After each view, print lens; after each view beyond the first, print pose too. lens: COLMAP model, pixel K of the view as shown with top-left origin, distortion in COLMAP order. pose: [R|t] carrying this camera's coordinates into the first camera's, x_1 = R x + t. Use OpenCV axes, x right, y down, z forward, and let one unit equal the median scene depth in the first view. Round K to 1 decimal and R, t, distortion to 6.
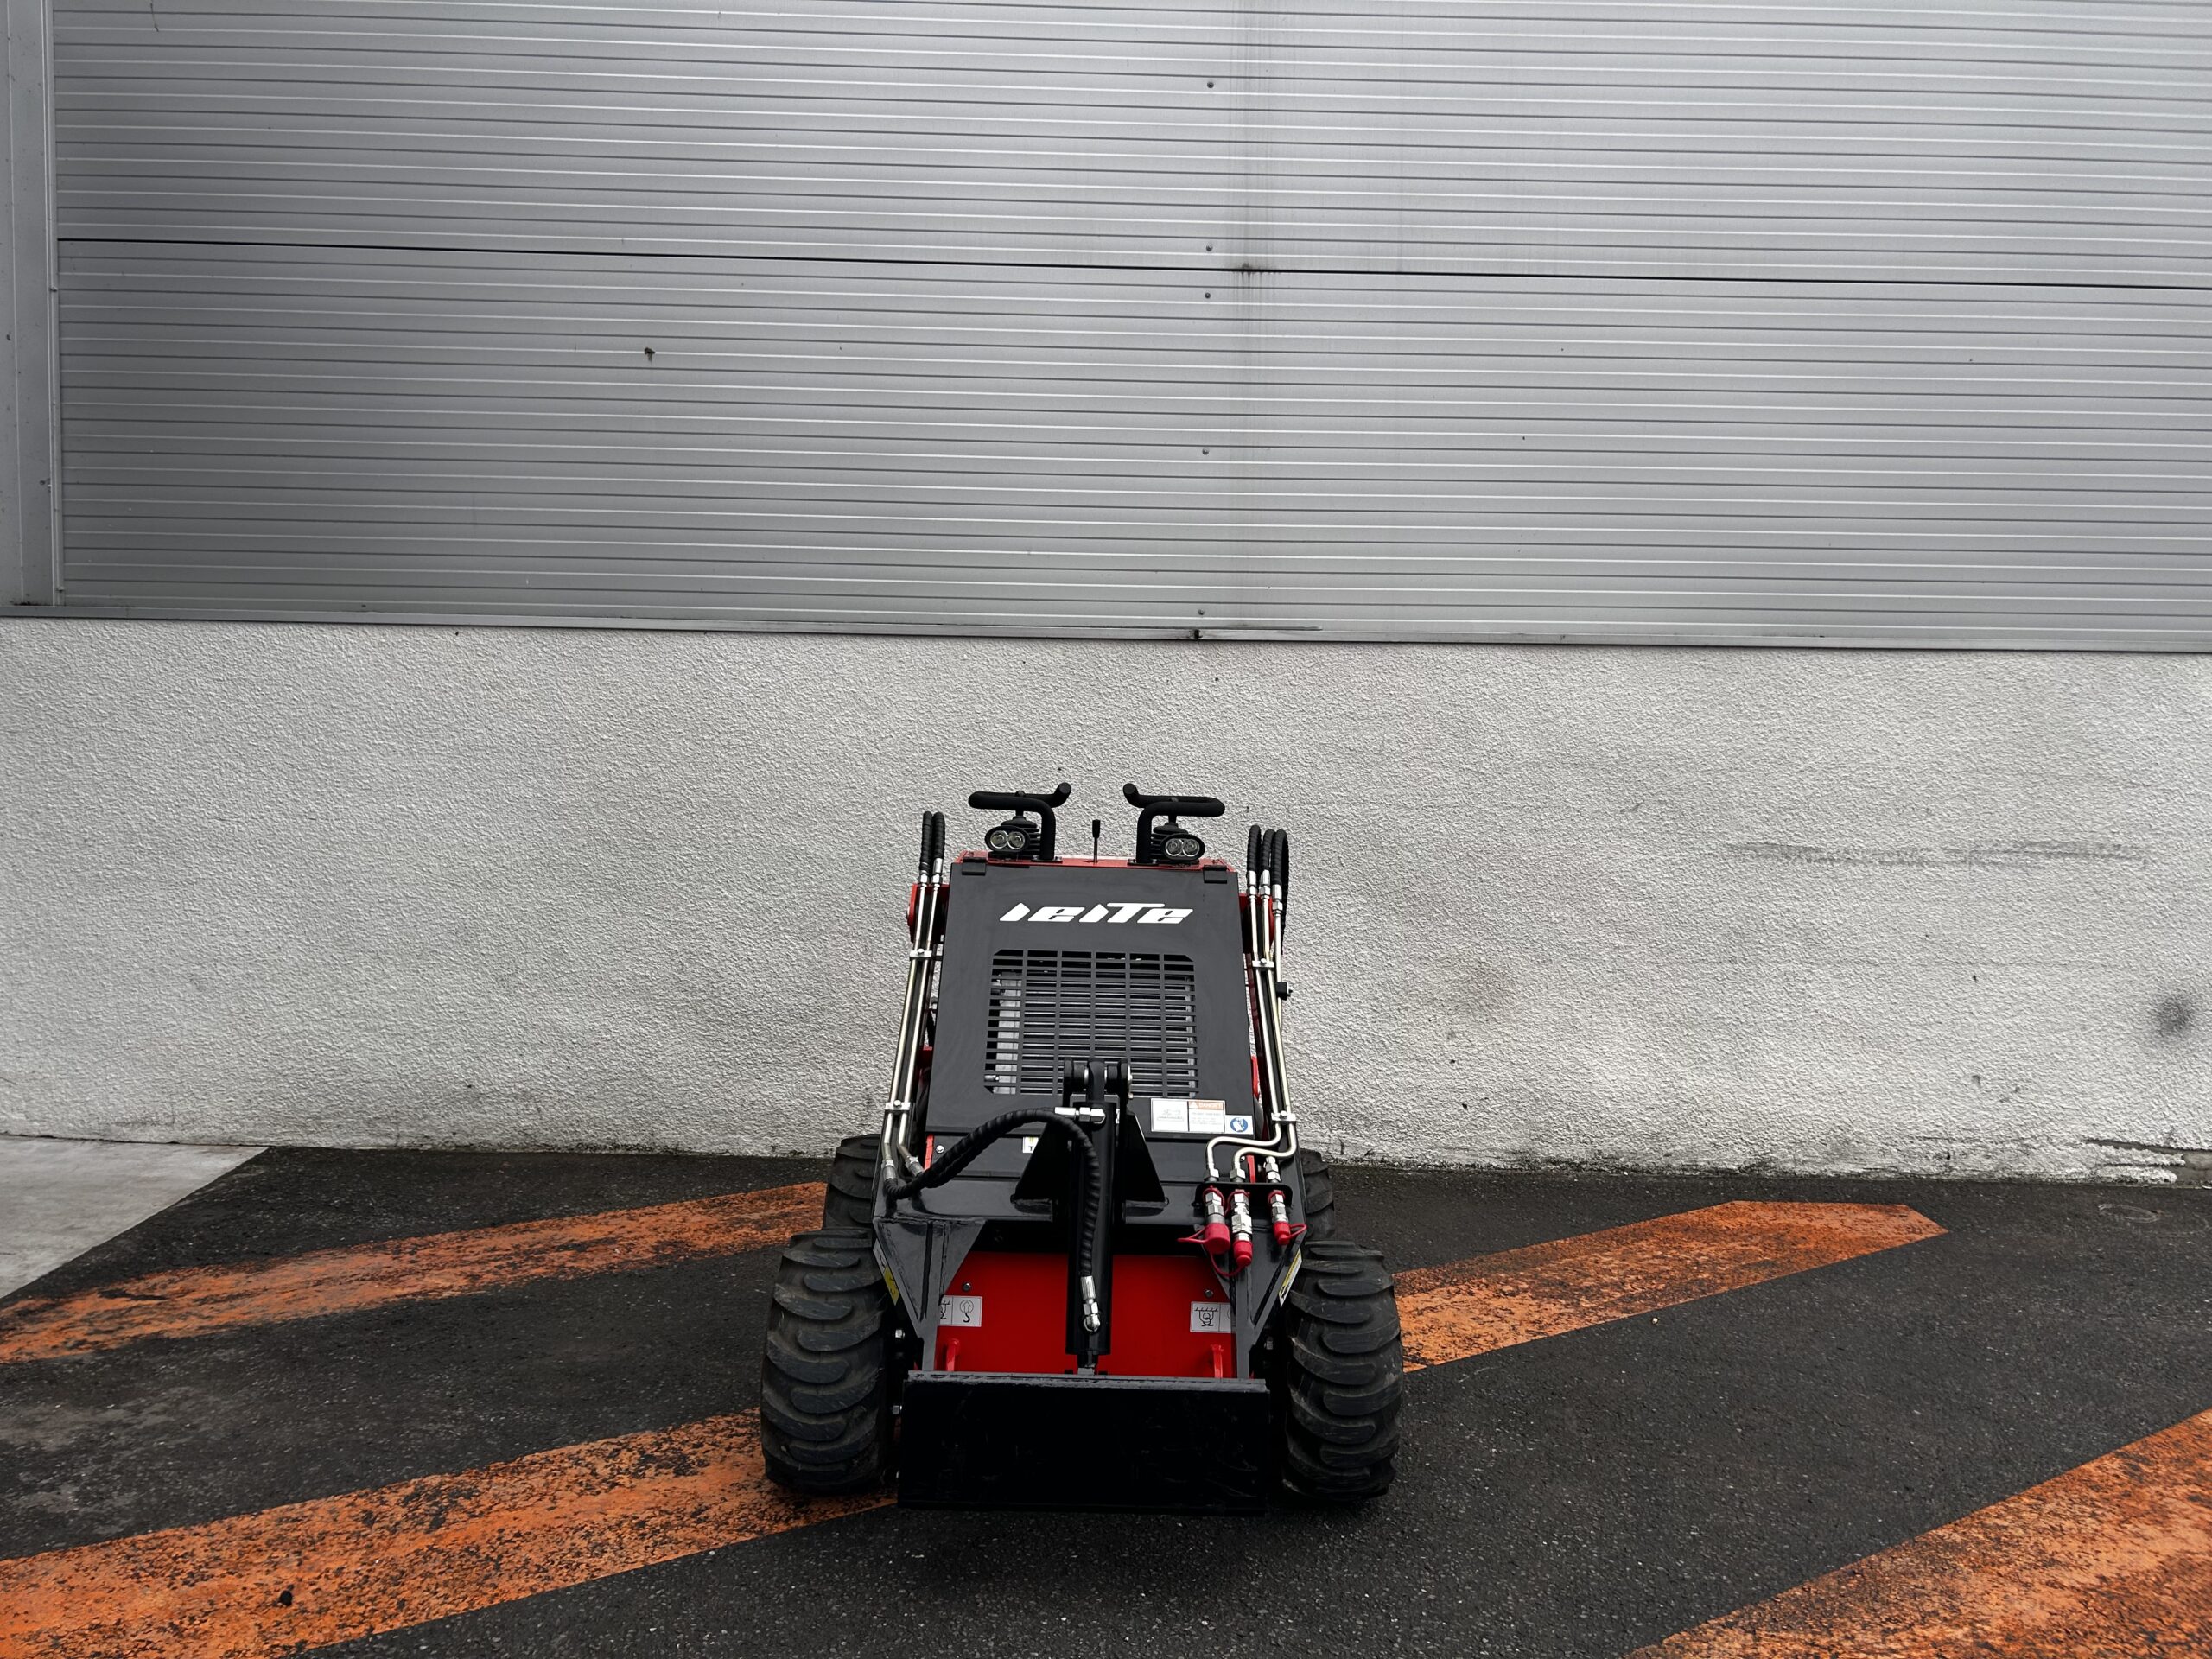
lens RADIAL K [[1678.6, 0, 1115.4], [0, 1678.6, 826.6], [0, 0, 1]] dist [0.056025, -0.066964]
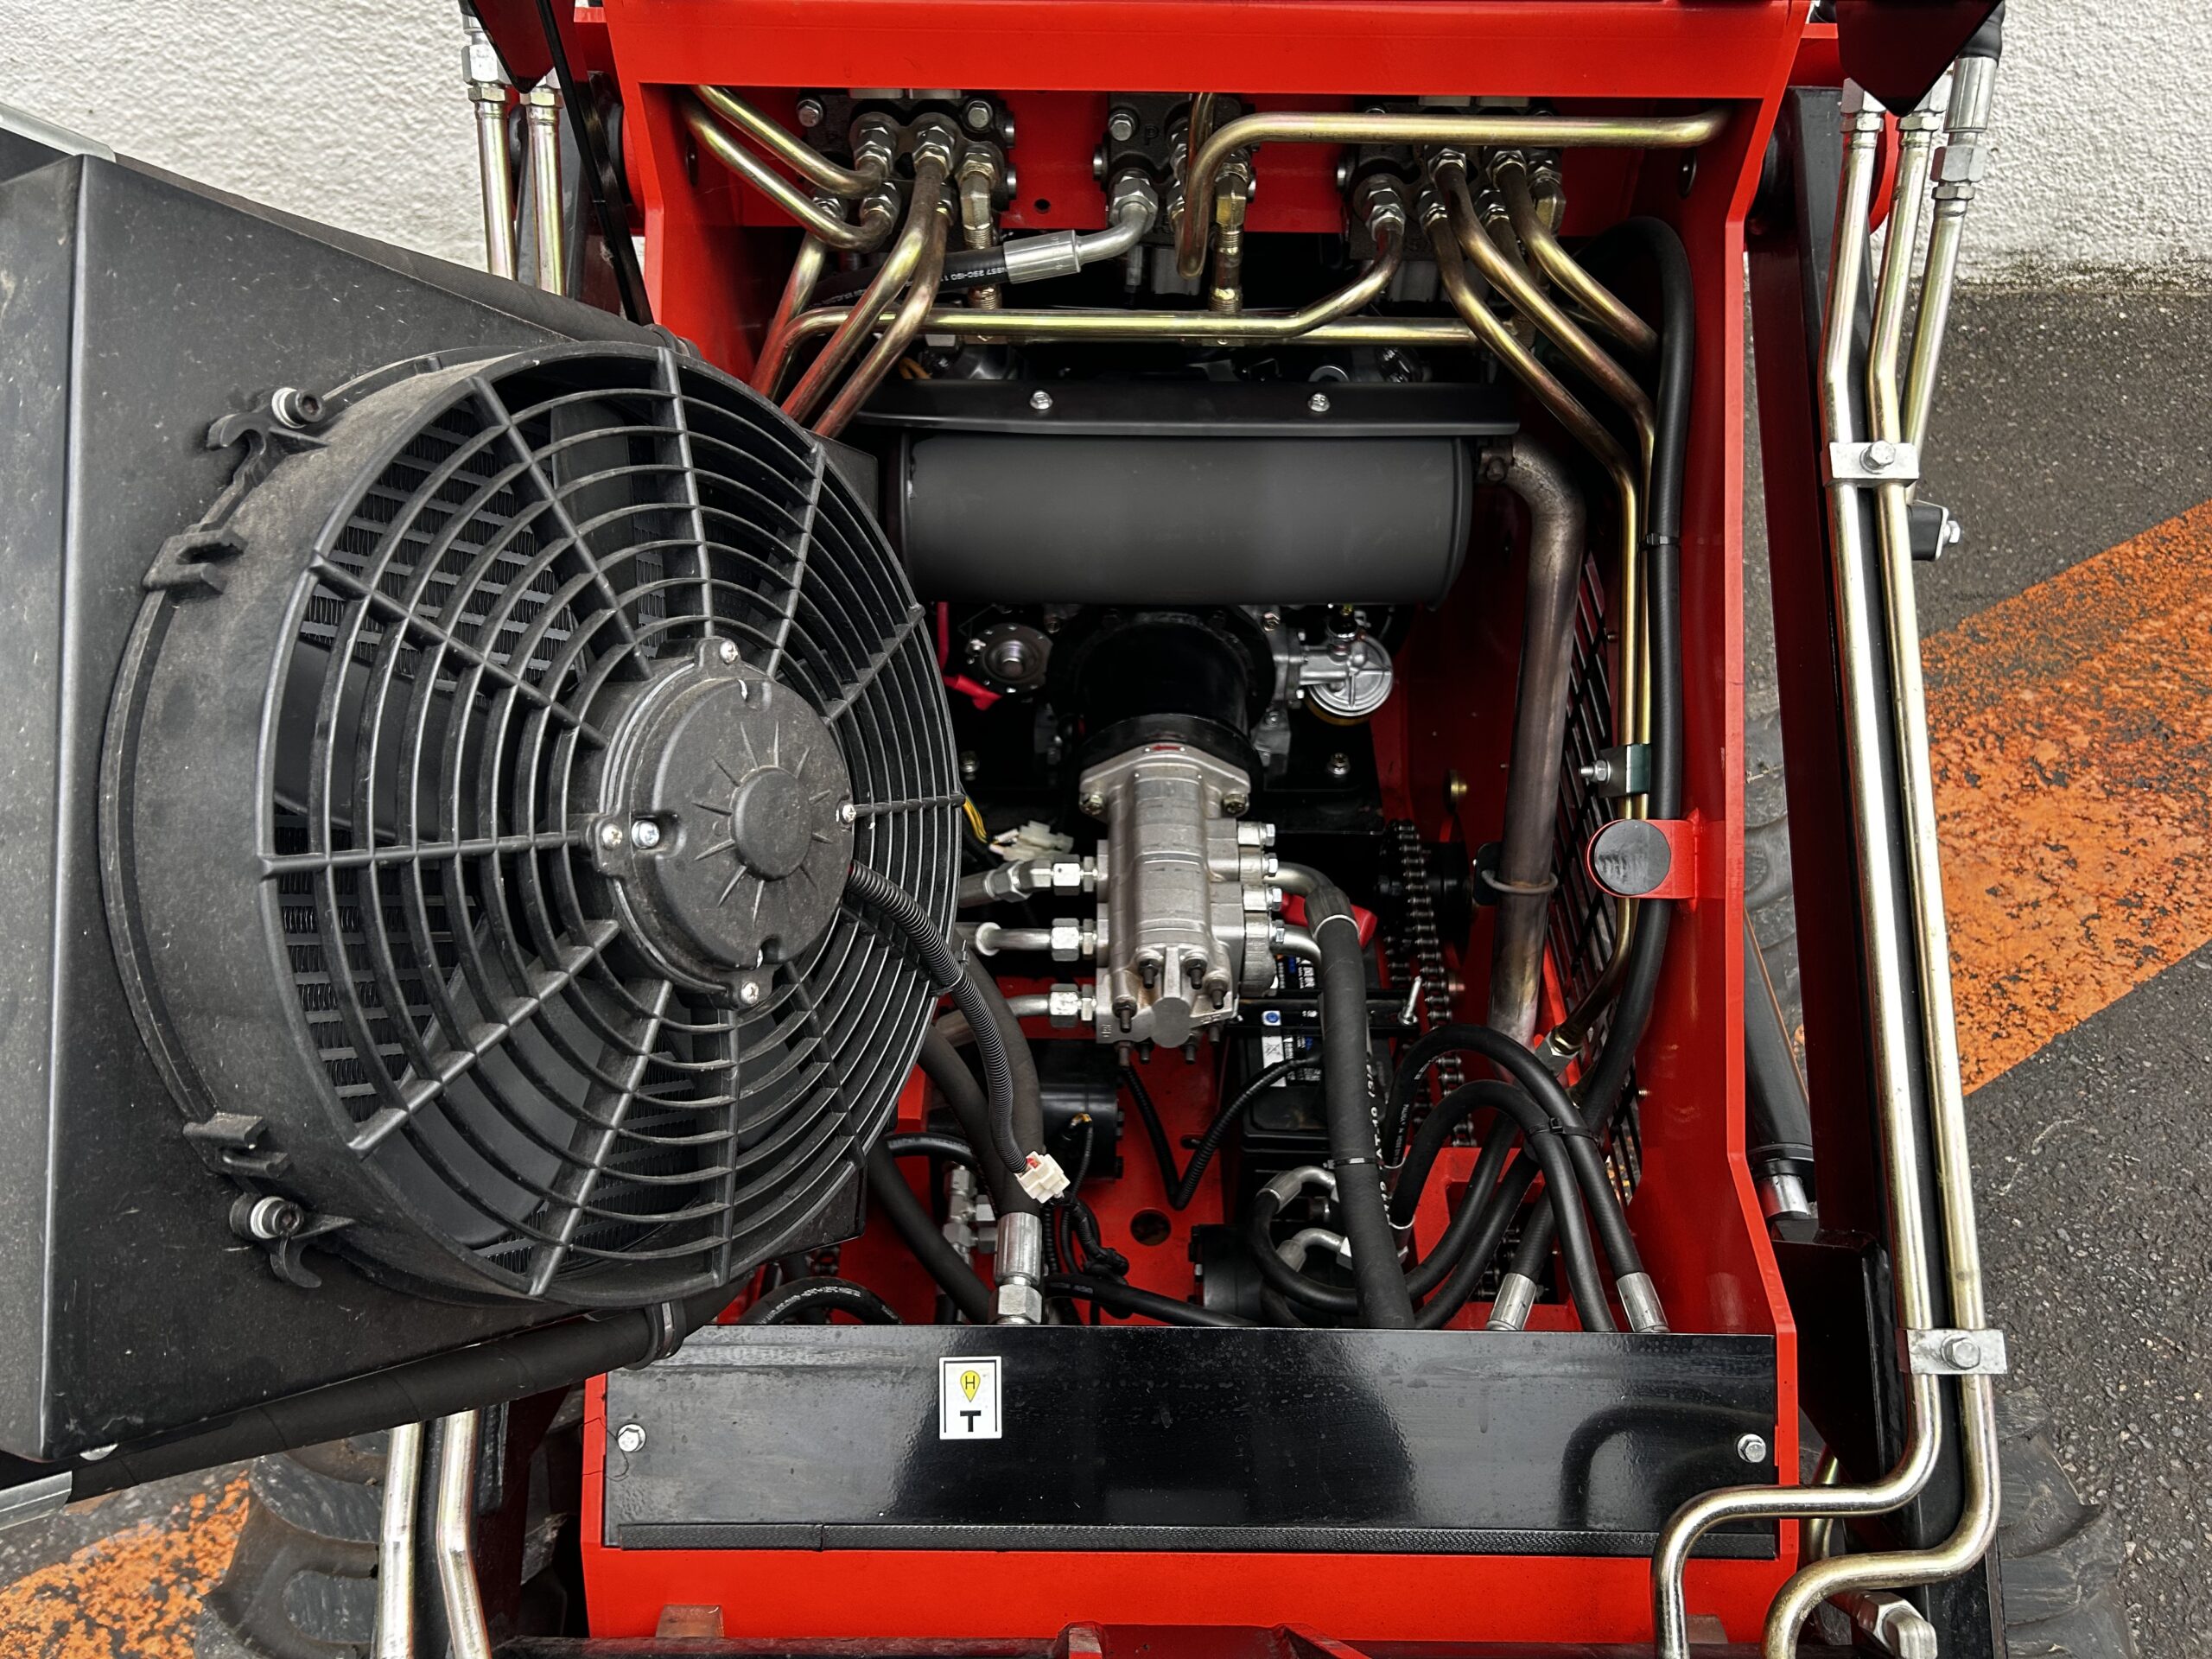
lens RADIAL K [[1678.6, 0, 1108.3], [0, 1678.6, 863.7], [0, 0, 1]] dist [0.056025, -0.066964]
pose [[0.999147, 0.008566, -0.040404, -0.010679], [0.022020, 0.717135, 0.696587, -0.036356], [0.034942, -0.696882, 0.716334, 0.526106]]
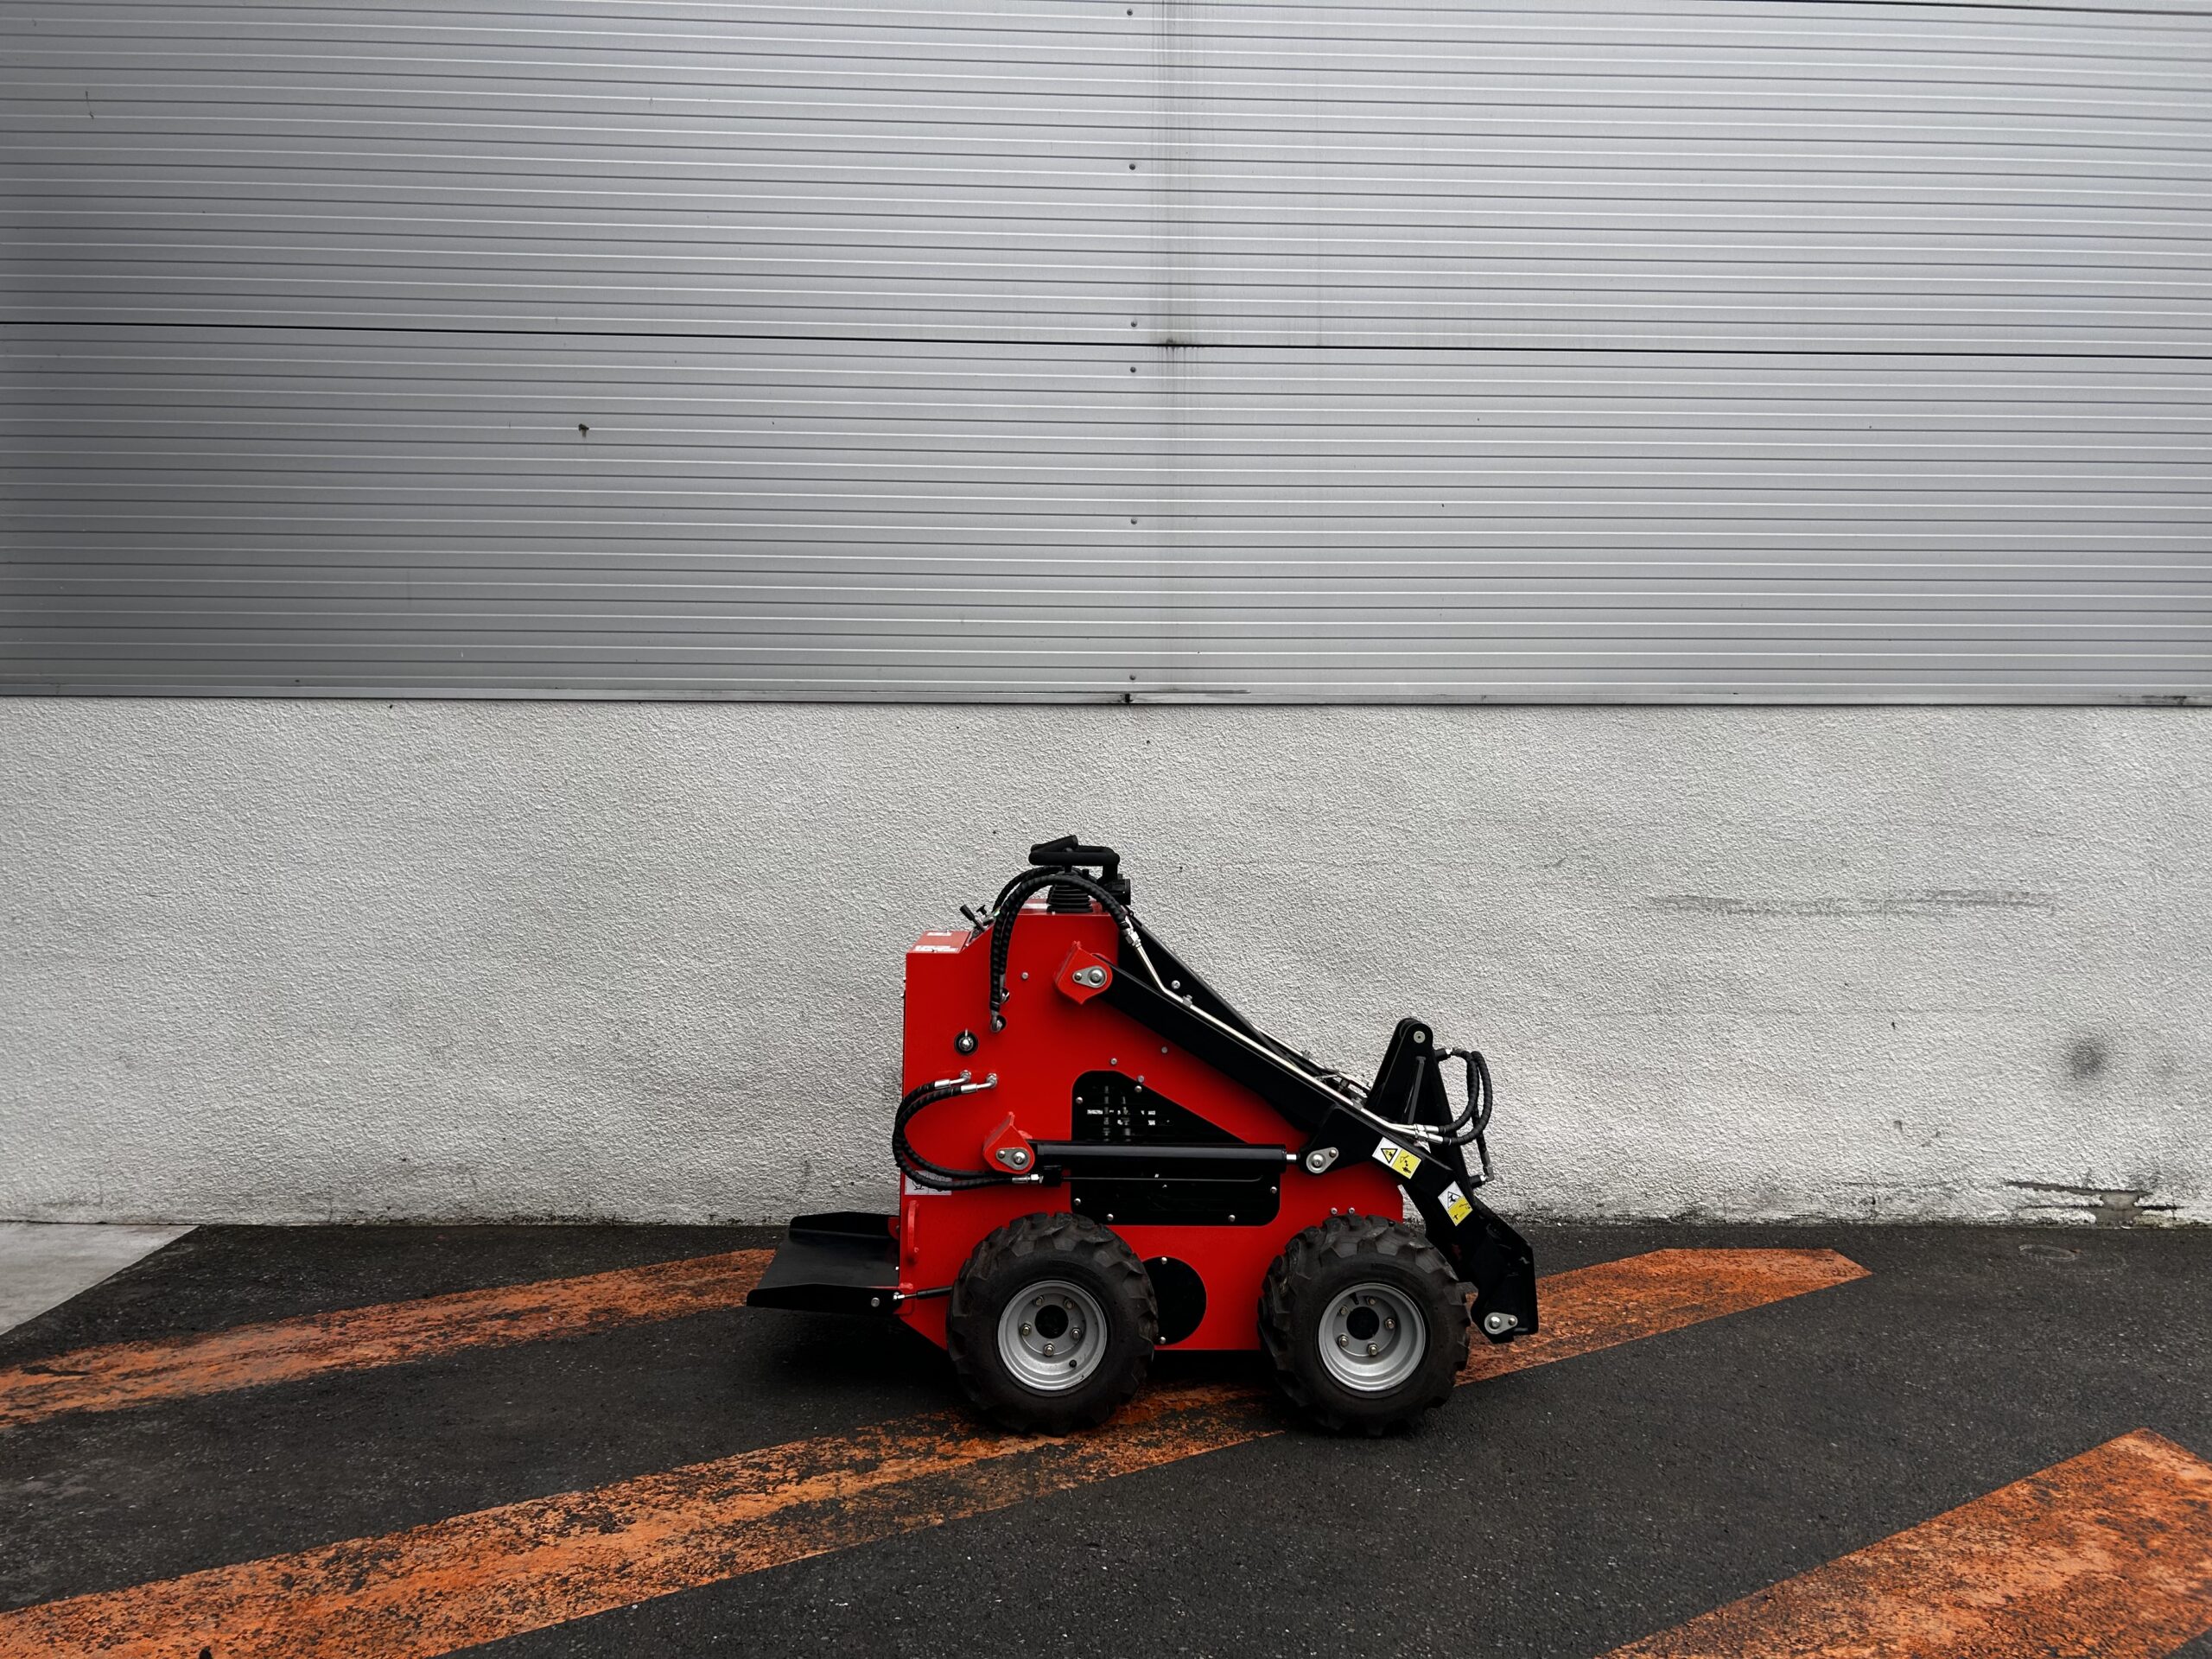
lens RADIAL K [[1678.6, 0, 1117.3], [0, 1678.6, 847.0], [0, 0, 1]] dist [0.056025, -0.066964]
pose [[0.999559, -0.014395, 0.025987, 0.014971], [0.015303, 0.999268, -0.035061, 0.011244], [-0.025463, 0.035444, 0.999047, -0.012729]]
